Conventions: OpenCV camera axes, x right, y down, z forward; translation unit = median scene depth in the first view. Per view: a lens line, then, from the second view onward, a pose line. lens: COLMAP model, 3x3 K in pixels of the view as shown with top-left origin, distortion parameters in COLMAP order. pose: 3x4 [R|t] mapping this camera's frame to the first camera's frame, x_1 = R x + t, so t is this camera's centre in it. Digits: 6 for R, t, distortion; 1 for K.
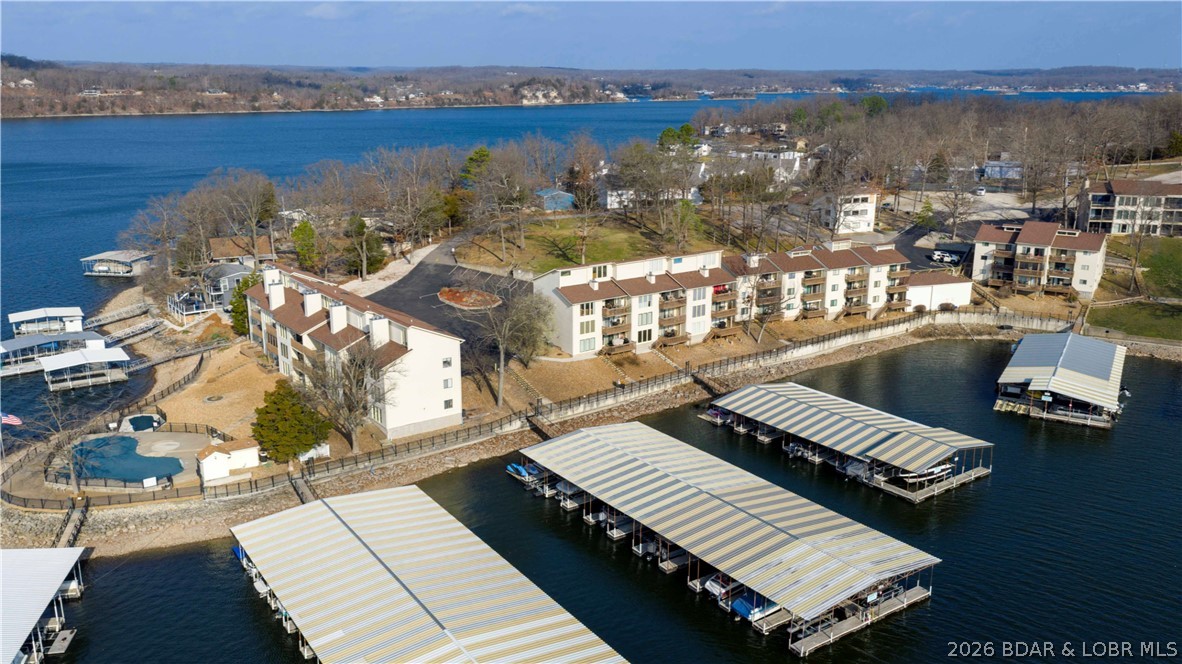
lens RADIAL K [[941.3, 0, 591.0], [0, 941.3, 332.0], [0, 0, 1]] dist [-0.004753, -0.001868]
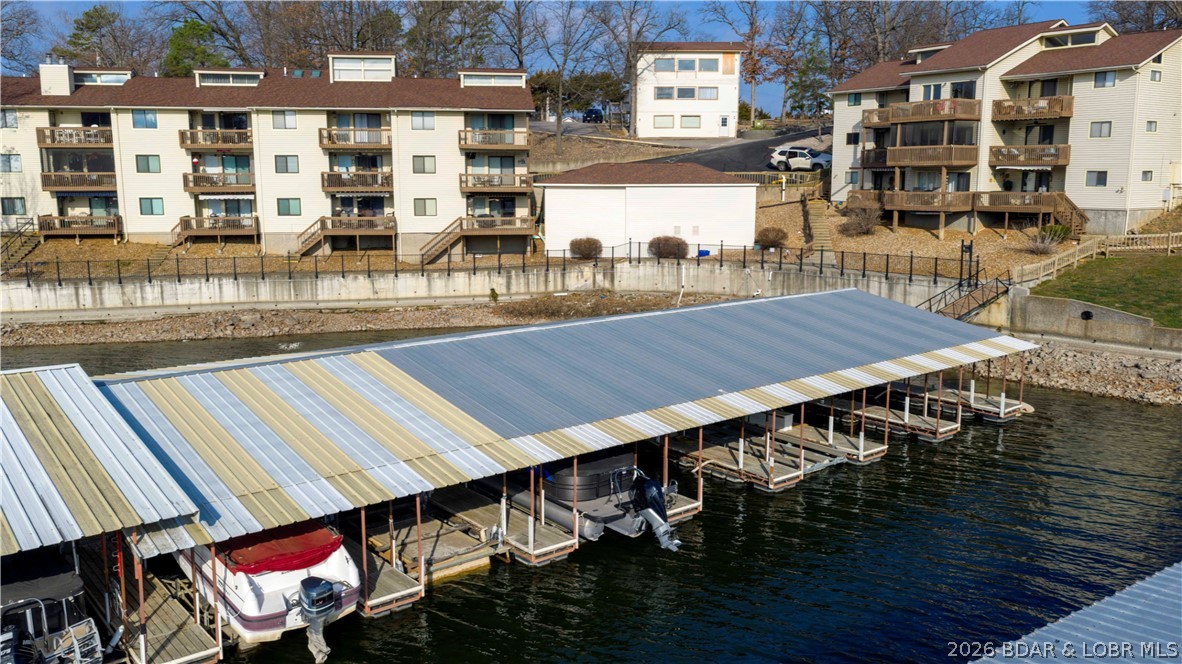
lens RADIAL K [[941.3, 0, 591.0], [0, 941.3, 332.0], [0, 0, 1]] dist [-0.004753, -0.001868]
pose [[0.936996, 0.058080, -0.344479, 0.476050], [-0.088067, 0.993506, -0.072039, 0.032853], [0.338058, 0.097838, 0.936026, 0.663329]]
